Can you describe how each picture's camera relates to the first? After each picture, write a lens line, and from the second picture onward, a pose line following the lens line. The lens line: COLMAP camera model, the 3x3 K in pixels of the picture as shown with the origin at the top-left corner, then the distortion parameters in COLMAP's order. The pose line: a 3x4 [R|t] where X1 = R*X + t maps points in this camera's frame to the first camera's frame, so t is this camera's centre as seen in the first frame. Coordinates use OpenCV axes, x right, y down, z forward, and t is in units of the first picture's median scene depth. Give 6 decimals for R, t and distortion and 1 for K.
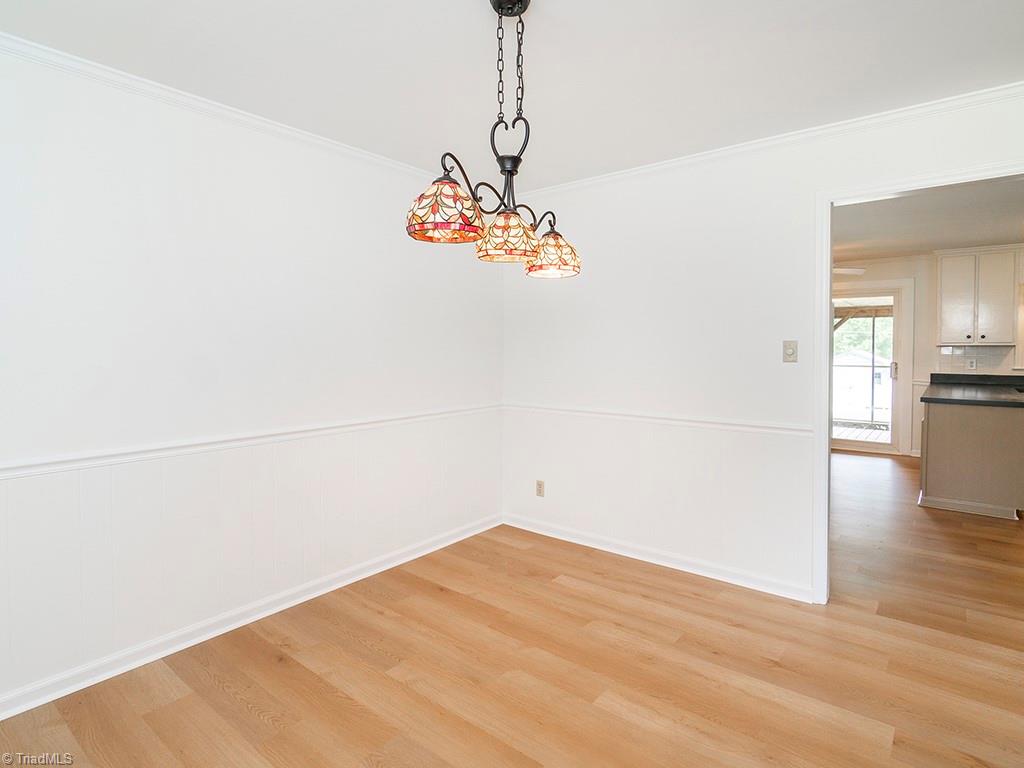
lens RADIAL K [[546.7, 0, 514.3], [0, 546.7, 381.0], [0, 0, 1]] dist [-0.000055, 0.000907]
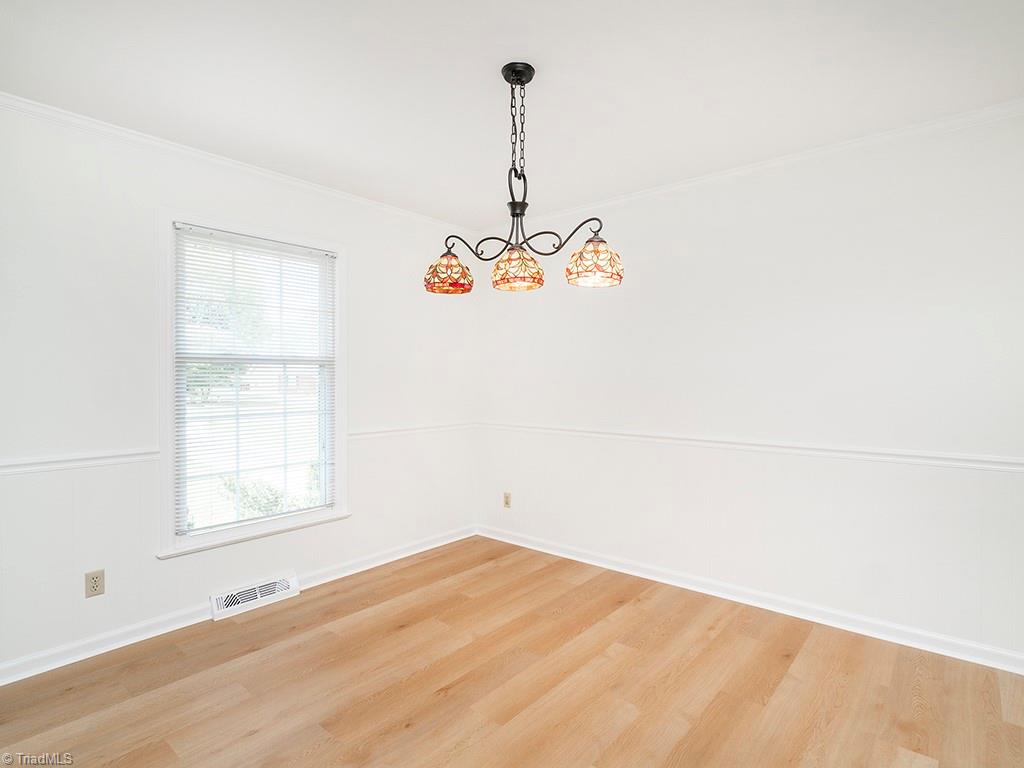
lens RADIAL K [[546.7, 0, 514.3], [0, 546.7, 381.0], [0, 0, 1]] dist [-0.000055, 0.000907]
pose [[-0.021526, 0.016354, -0.999635, 1.045246], [-0.063471, 0.997827, 0.017691, -0.027046], [0.997752, 0.063828, -0.020441, 0.889759]]
